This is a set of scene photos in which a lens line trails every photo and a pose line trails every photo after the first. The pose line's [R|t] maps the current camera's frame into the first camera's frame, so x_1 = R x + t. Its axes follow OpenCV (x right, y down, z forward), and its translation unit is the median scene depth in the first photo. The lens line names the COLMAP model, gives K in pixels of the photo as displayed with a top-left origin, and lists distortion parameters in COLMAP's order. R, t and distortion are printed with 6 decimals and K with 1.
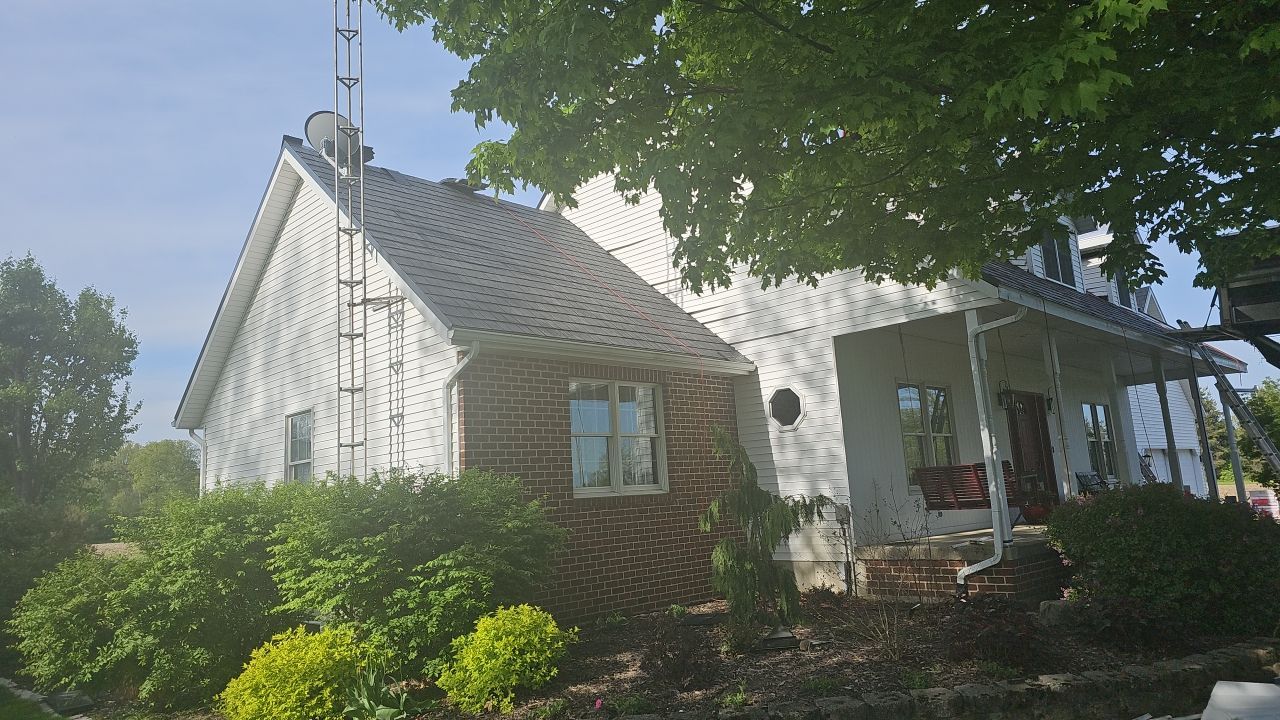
lens RADIAL K [[841.6, 0, 632.8], [0, 841.6, 365.9], [0, 0, 1]] dist [0.021456, -0.024908]
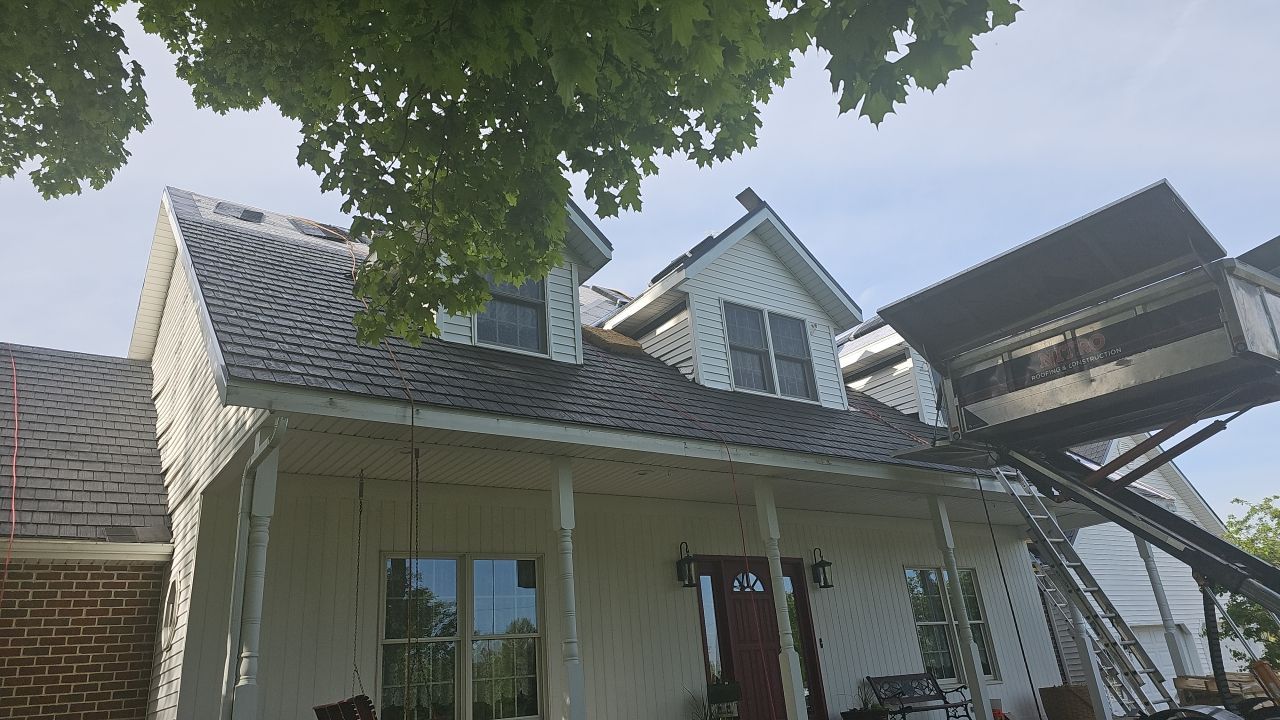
lens RADIAL K [[841.6, 0, 640.3], [0, 841.6, 360.0], [0, 0, 1]] dist [0.021456, -0.024908]
pose [[0.988653, -0.090043, -0.120236, 0.640605], [0.061706, 0.973218, -0.221449, 0.028664], [0.136956, 0.211517, 0.967731, 0.395217]]
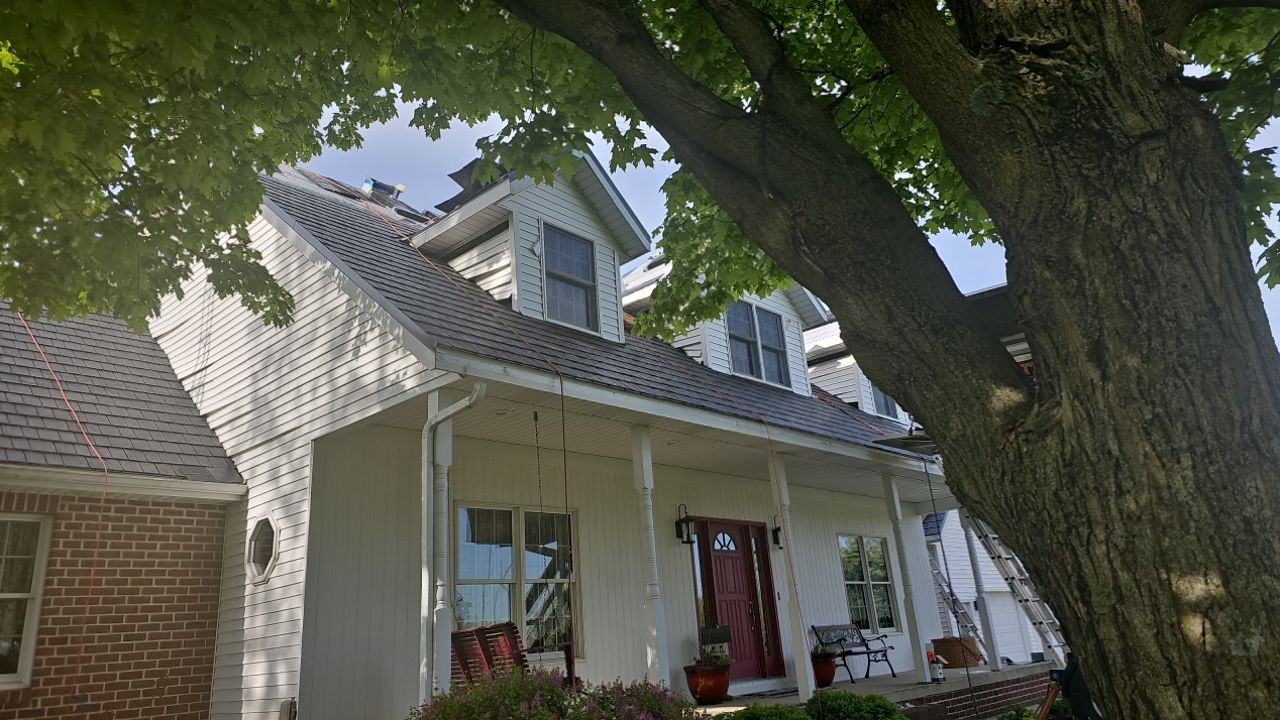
lens RADIAL K [[841.6, 0, 644.7], [0, 841.6, 351.2], [0, 0, 1]] dist [0.021456, -0.024908]
pose [[0.997788, -0.007908, 0.065998, 0.454917], [0.019943, 0.982770, -0.183753, 0.025565], [-0.063408, 0.184663, 0.980754, 0.284480]]
